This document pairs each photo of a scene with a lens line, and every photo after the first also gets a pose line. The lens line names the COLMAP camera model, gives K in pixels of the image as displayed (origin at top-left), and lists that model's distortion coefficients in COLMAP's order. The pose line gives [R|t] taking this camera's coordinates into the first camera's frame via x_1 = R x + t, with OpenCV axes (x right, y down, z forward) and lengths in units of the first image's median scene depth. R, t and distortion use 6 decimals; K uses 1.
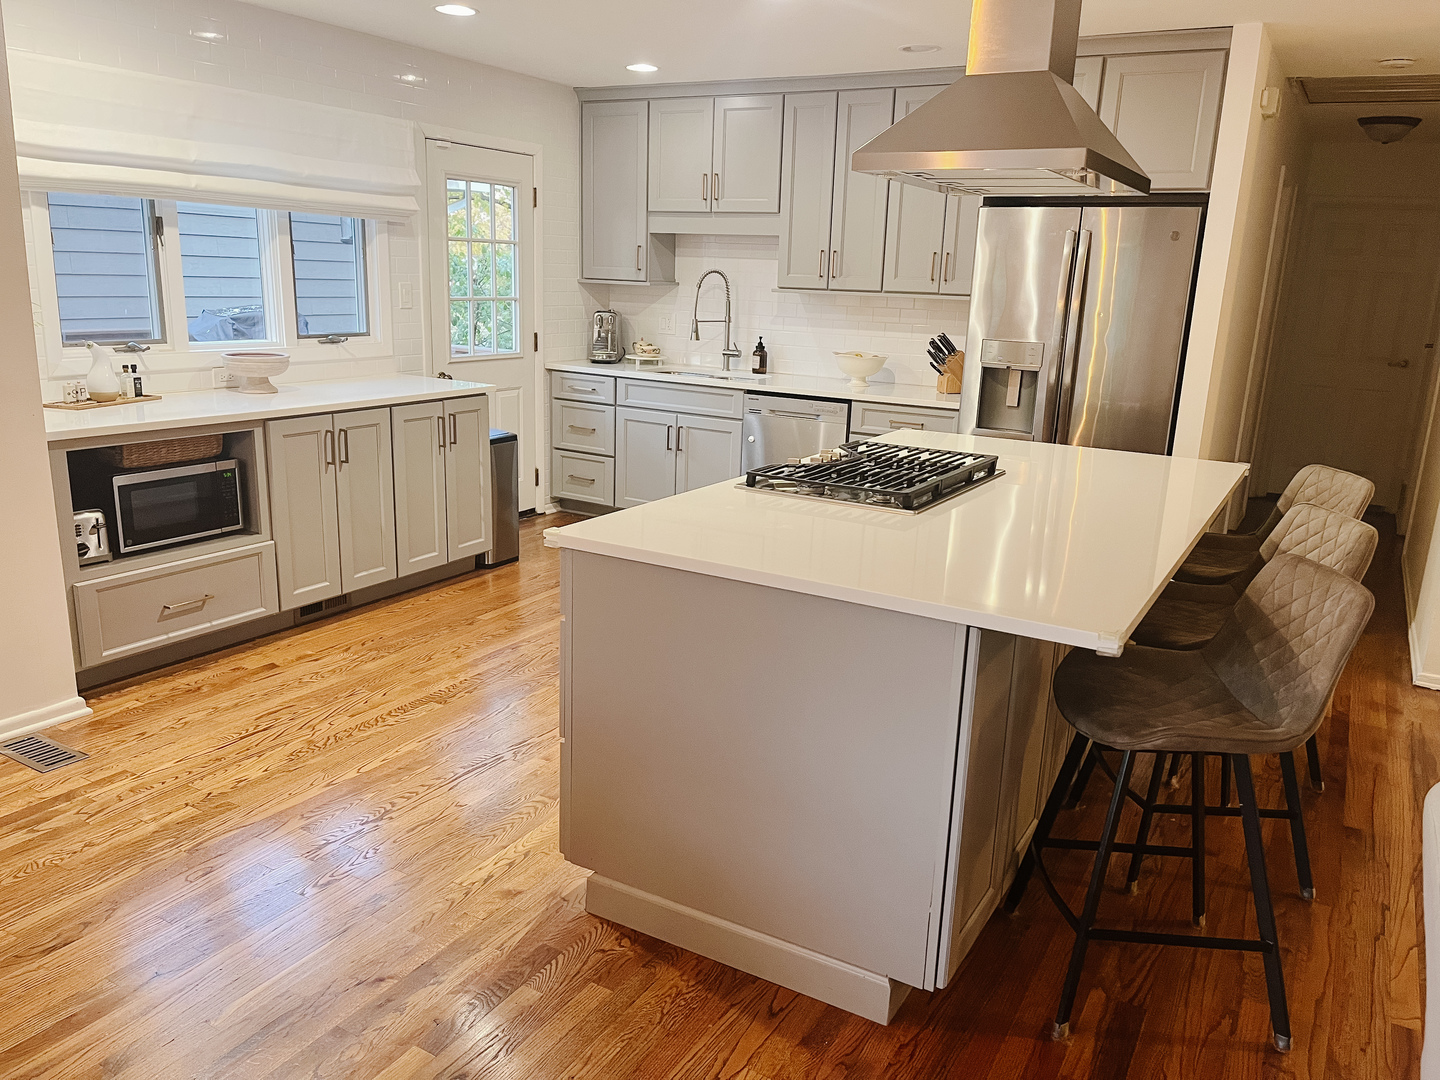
lens RADIAL K [[1095.0, 0, 723.0], [0, 1095.0, 546.5], [0, 0, 1]] dist [0.050084, -0.001707]
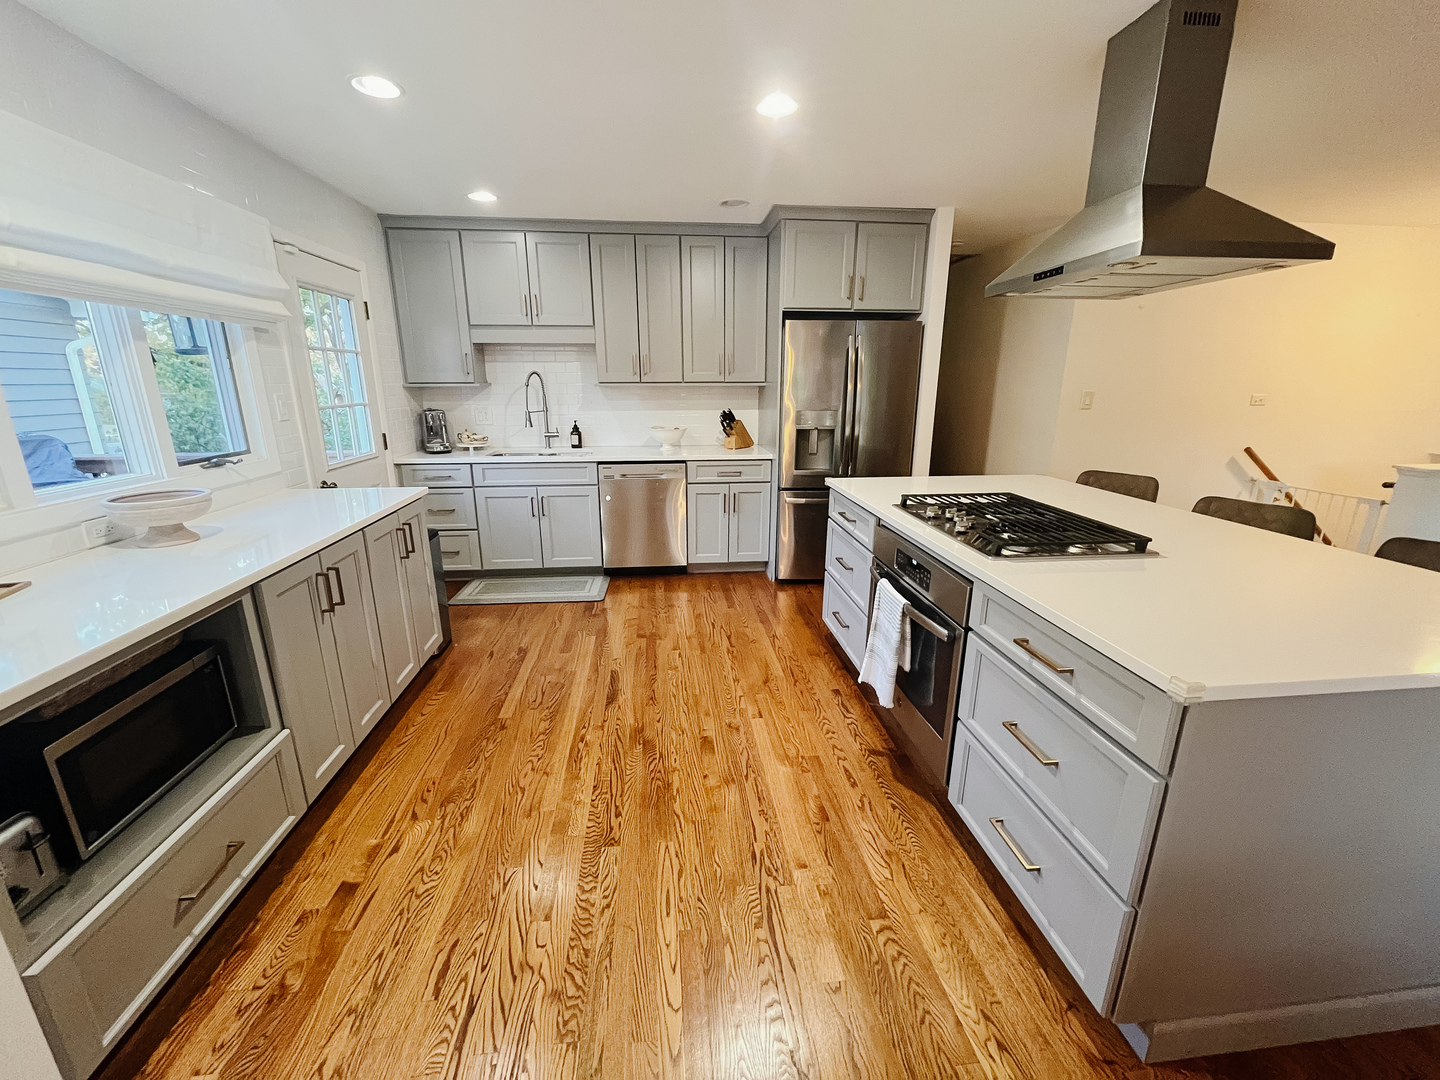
lens RADIAL K [[581.2, 0, 716.9], [0, 581.2, 537.2], [0, 0, 1]] dist [-0.001534, -0.000166]
pose [[0.809780, -0.189404, 0.555322, -0.278146], [0.174211, 0.981397, 0.080688, -0.090799], [-0.560274, 0.031404, 0.827712, 0.371889]]
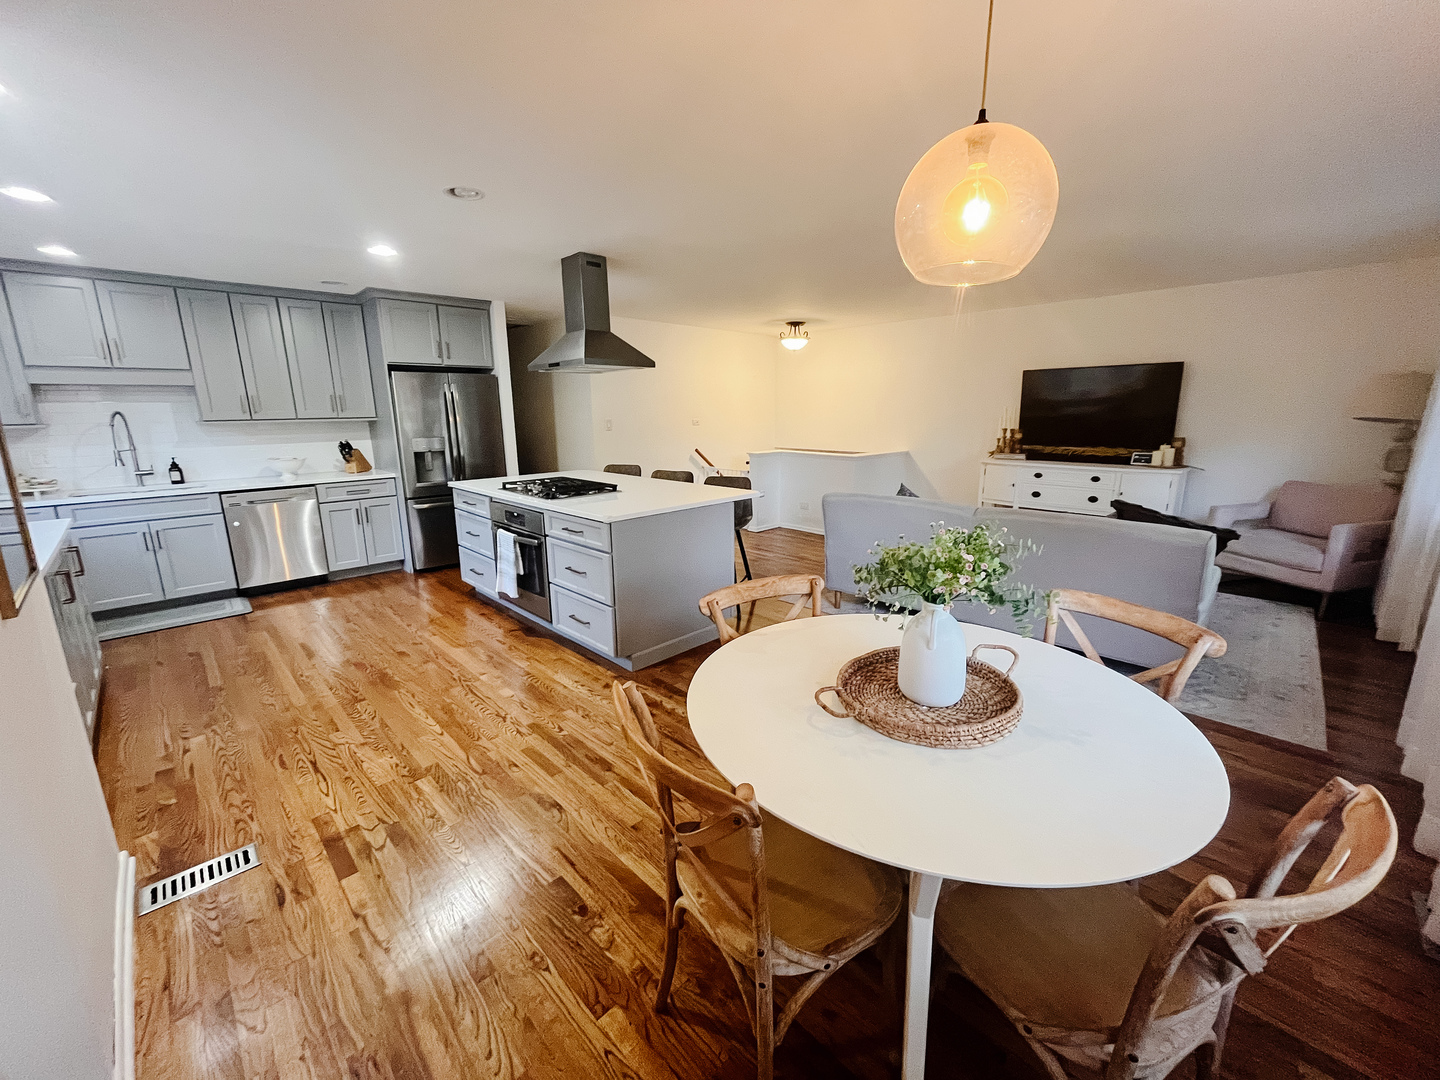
lens RADIAL K [[581.2, 0, 716.9], [0, 581.2, 537.2], [0, 0, 1]] dist [-0.001534, -0.000166]
pose [[0.267689, -0.249806, 0.930559, -0.552105], [0.257556, 0.949212, 0.180724, -0.059884], [-0.928444, 0.191293, 0.318433, 0.176483]]
